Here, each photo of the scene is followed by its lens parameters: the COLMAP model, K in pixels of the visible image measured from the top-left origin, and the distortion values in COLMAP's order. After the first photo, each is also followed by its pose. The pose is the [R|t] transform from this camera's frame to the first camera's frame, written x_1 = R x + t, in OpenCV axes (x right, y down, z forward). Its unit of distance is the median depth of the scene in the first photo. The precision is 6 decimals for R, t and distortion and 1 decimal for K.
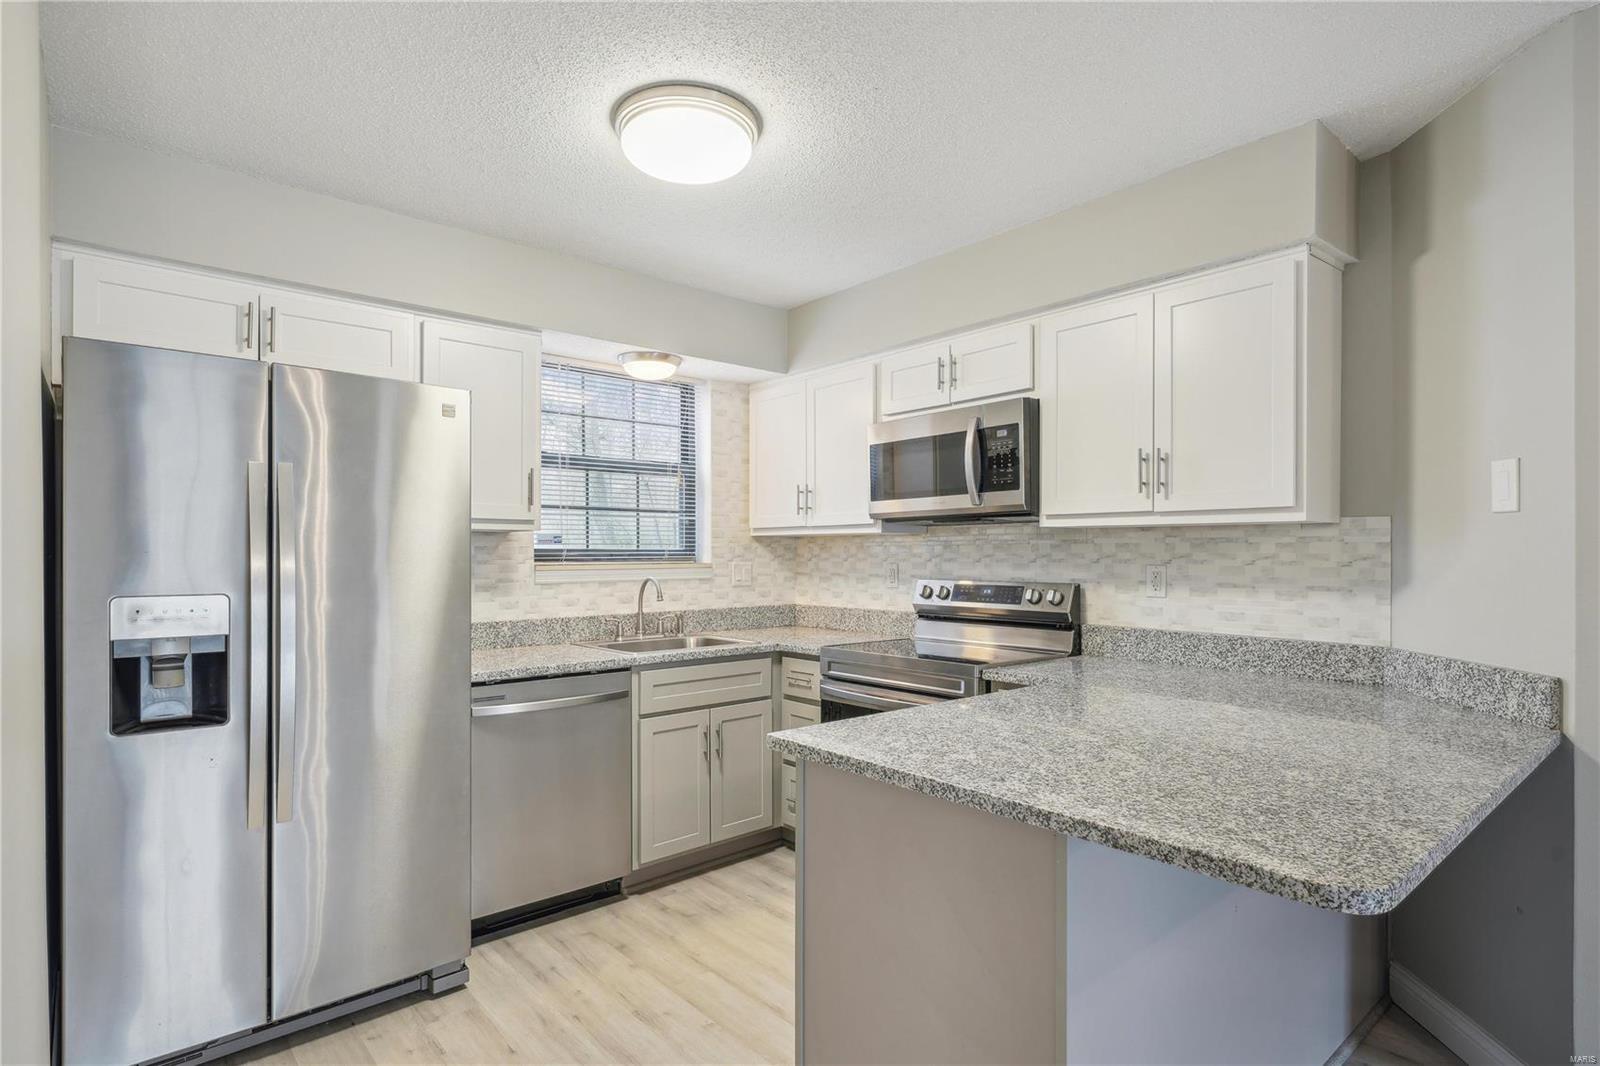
lens RADIAL K [[823.8, 0, 799.5], [0, 823.8, 556.7], [0, 0, 1]] dist [0.000479, -0.000151]
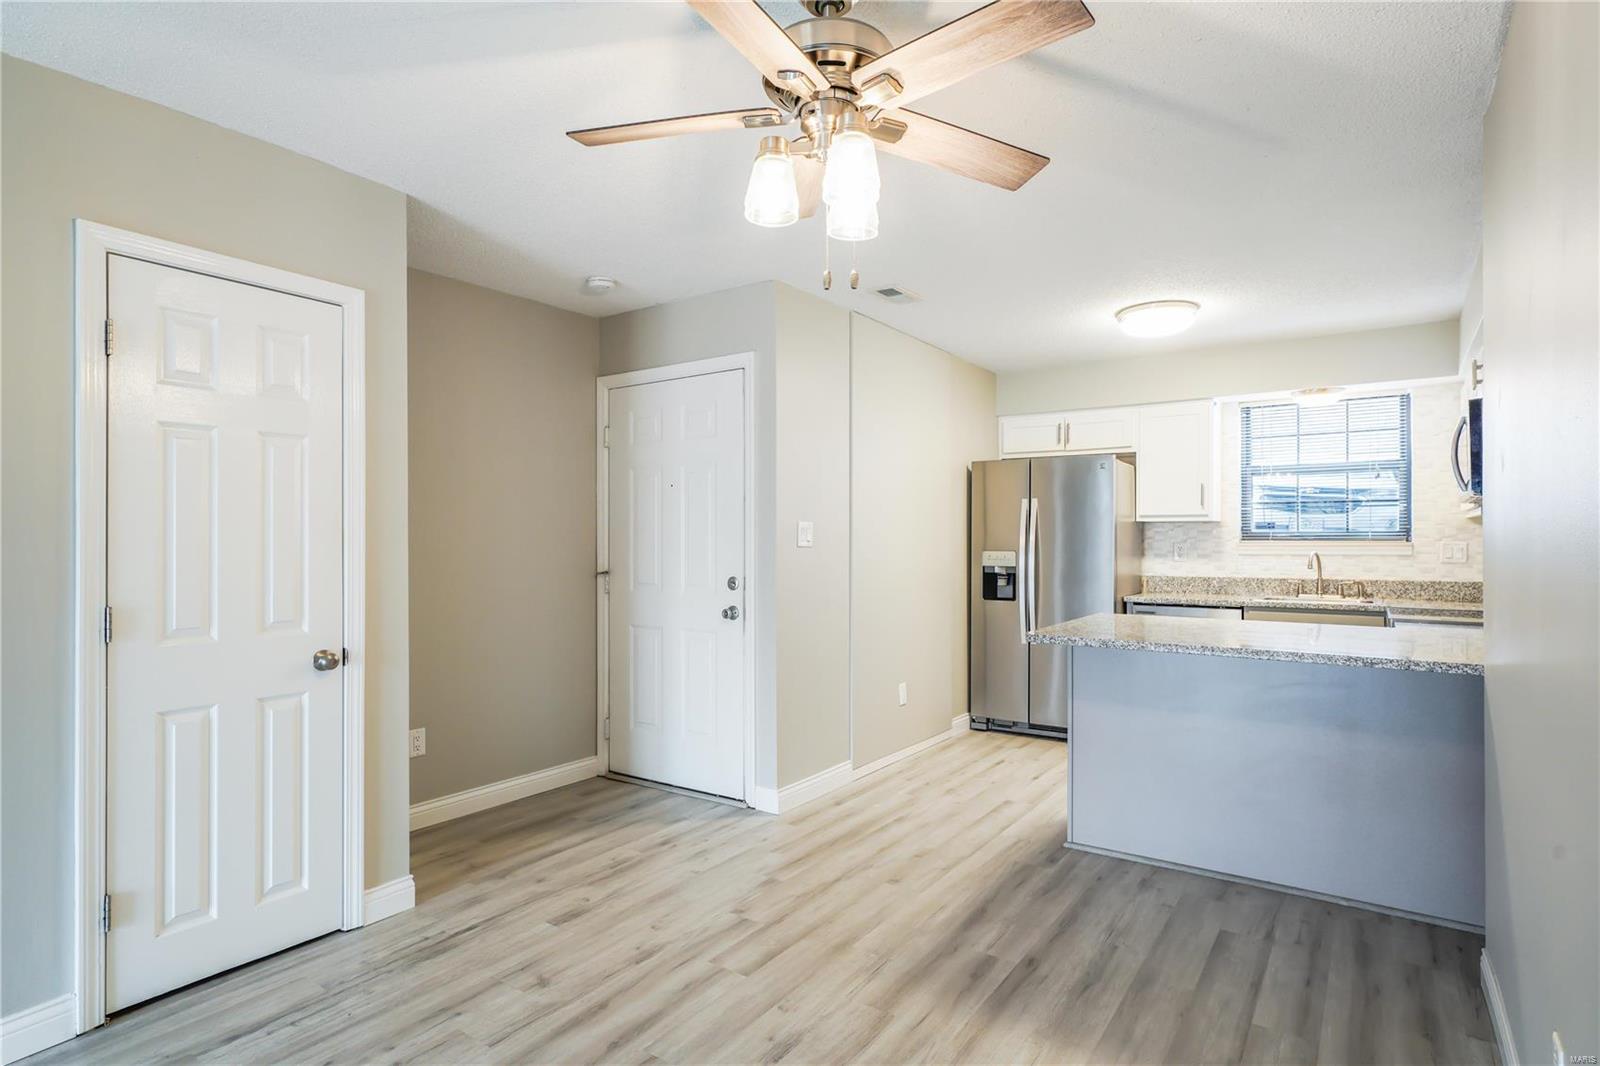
lens RADIAL K [[844.3, 0, 789.1], [0, 844.3, 538.6], [0, 0, 1]] dist [0.000247, -0.000116]
pose [[0.240102, -0.001846, -0.970746, 0.993916], [-0.002287, 0.999994, -0.002467, 0.008428], [0.970745, 0.002812, 0.240097, -0.190132]]
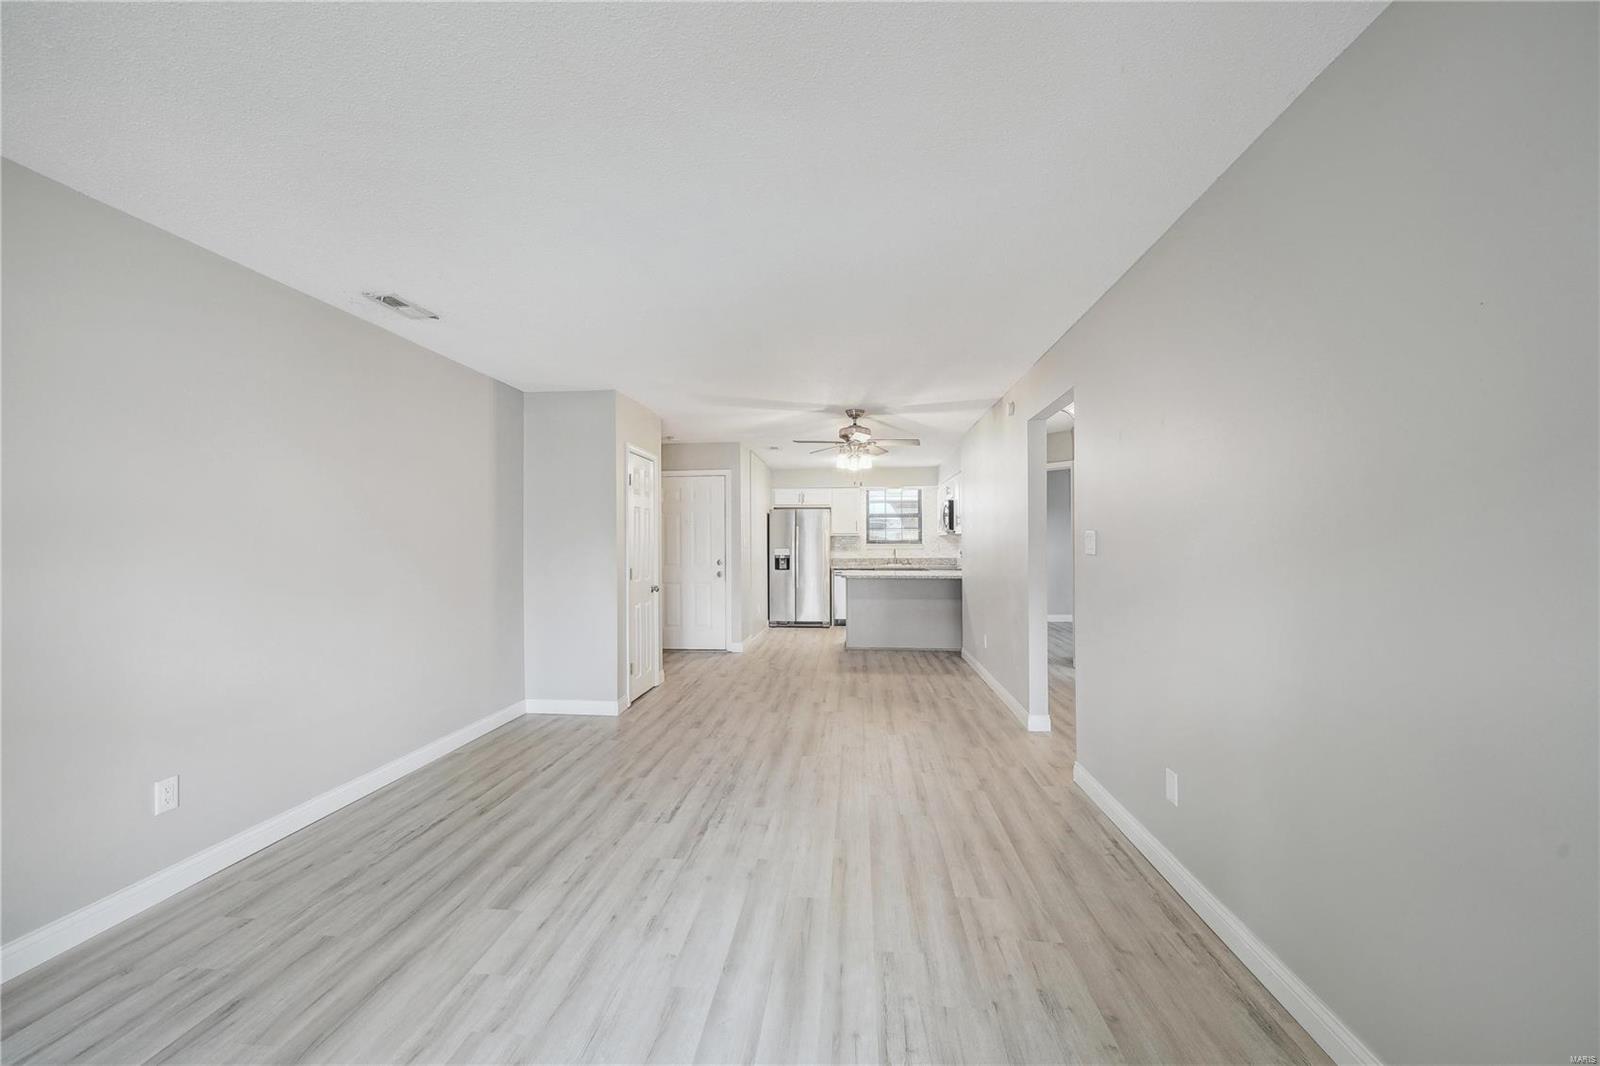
lens RADIAL K [[611.3, 0, 795.3], [0, 611.3, 540.5], [0, 0, 1]] dist [-0.002438, -0.000243]
pose [[0.686423, -0.006426, -0.727175, 1.514086], [0.003942, 0.999979, -0.005116, 0.005218], [0.727192, 0.000646, 0.686434, -1.195197]]
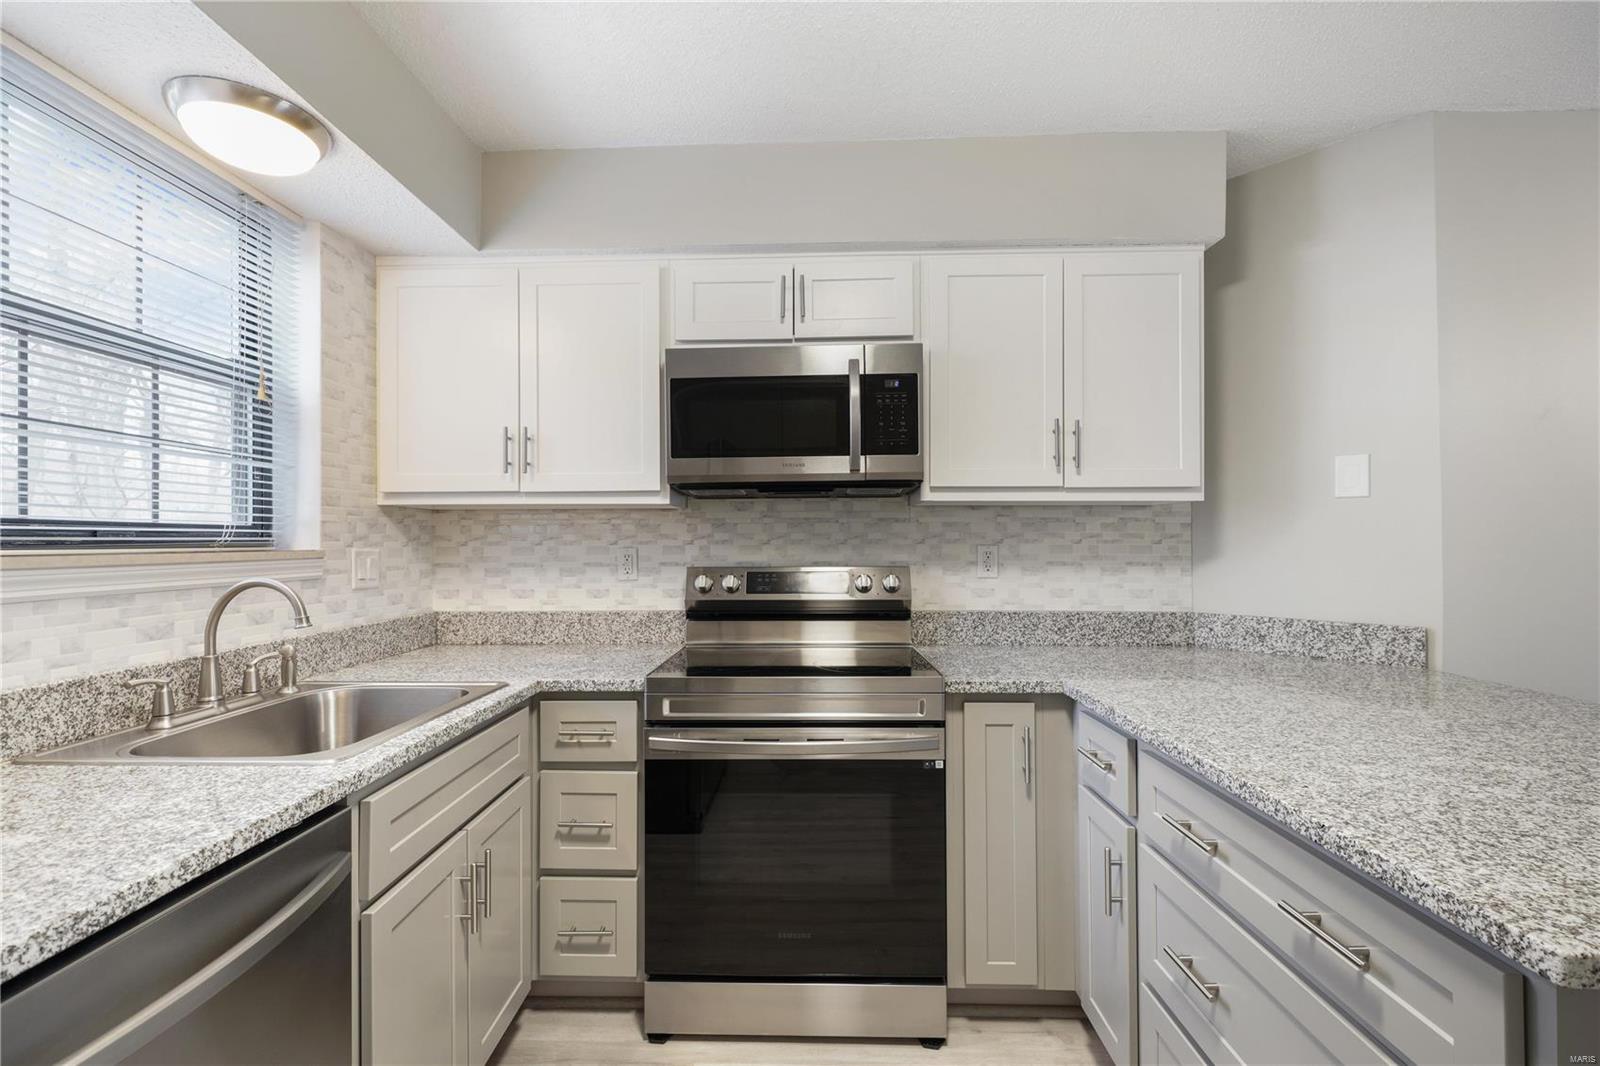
lens RADIAL K [[688.5, 0, 800.3], [0, 688.5, 536.3], [0, 0, 1]] dist [0.000090, 0.000177]
pose [[0.676356, 0.004177, 0.736563, -0.267729], [0.006055, 0.999919, -0.011231, 0.006518], [-0.736550, 0.012056, 0.676275, 0.515182]]
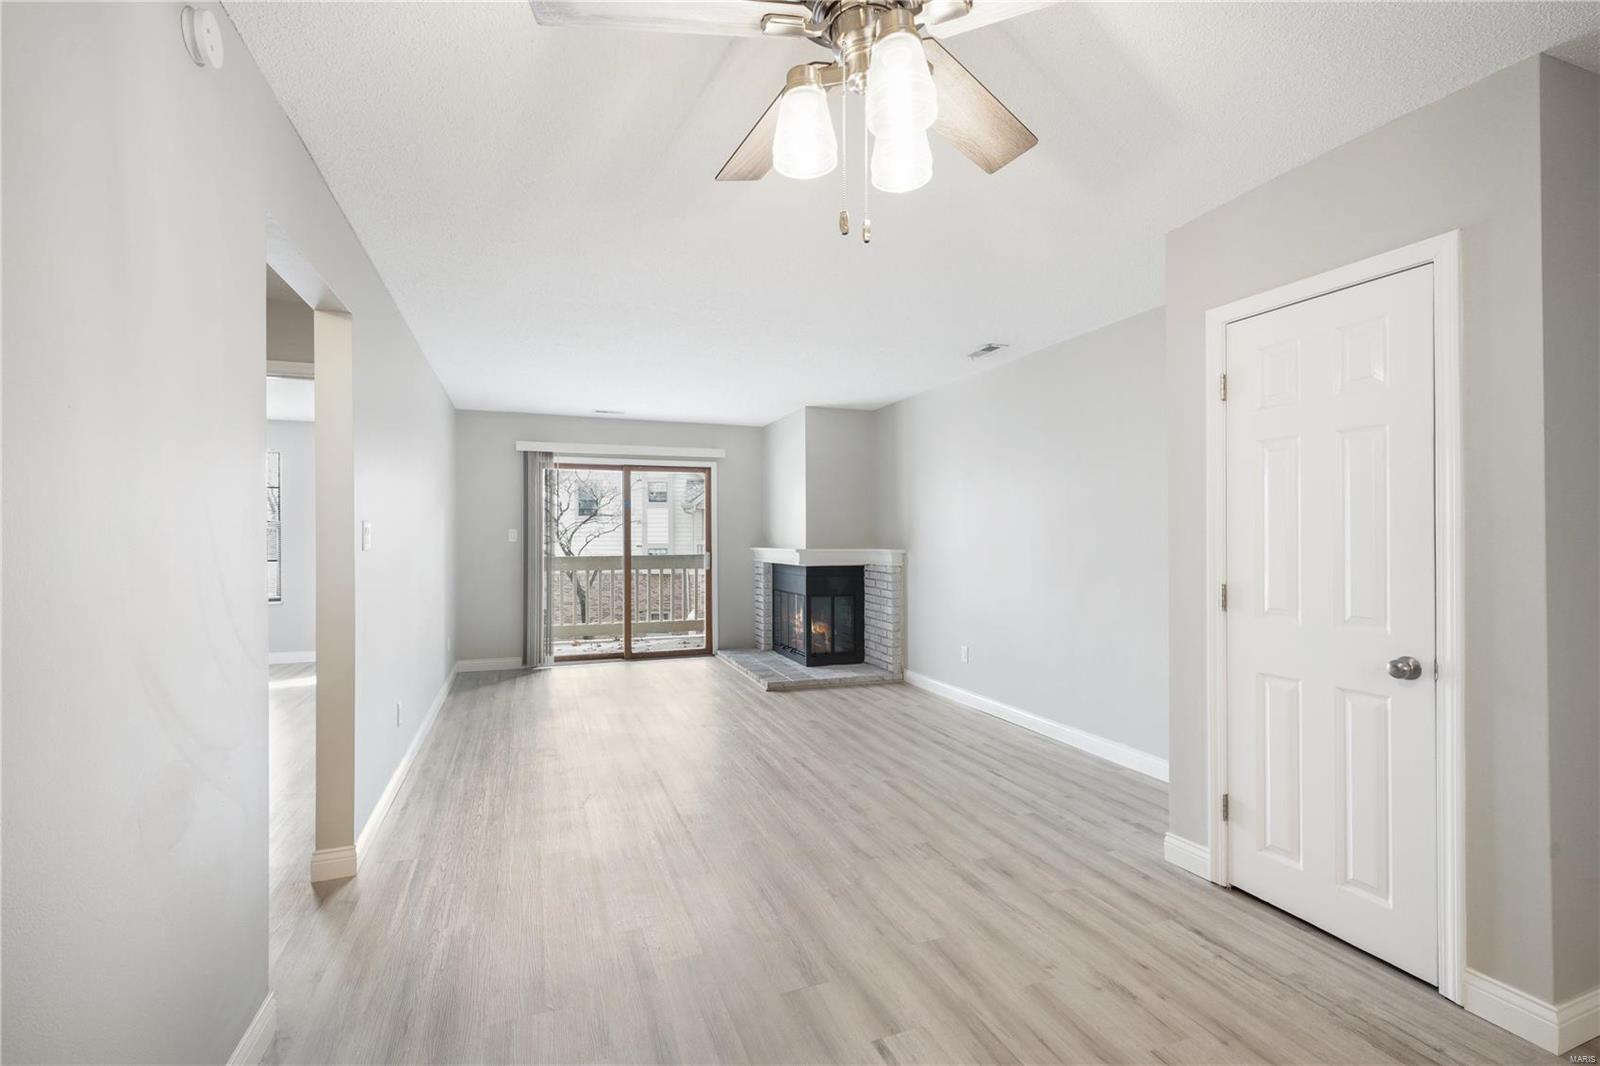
lens RADIAL K [[707.7, 0, 795.3], [0, 707.7, 534.9], [0, 0, 1]] dist [0.001761, 0.000148]
pose [[-0.938468, 0.004829, 0.345333, 0.430238], [0.005499, 0.999984, 0.000959, 0.005961], [-0.345323, 0.002798, -0.938480, 0.289408]]
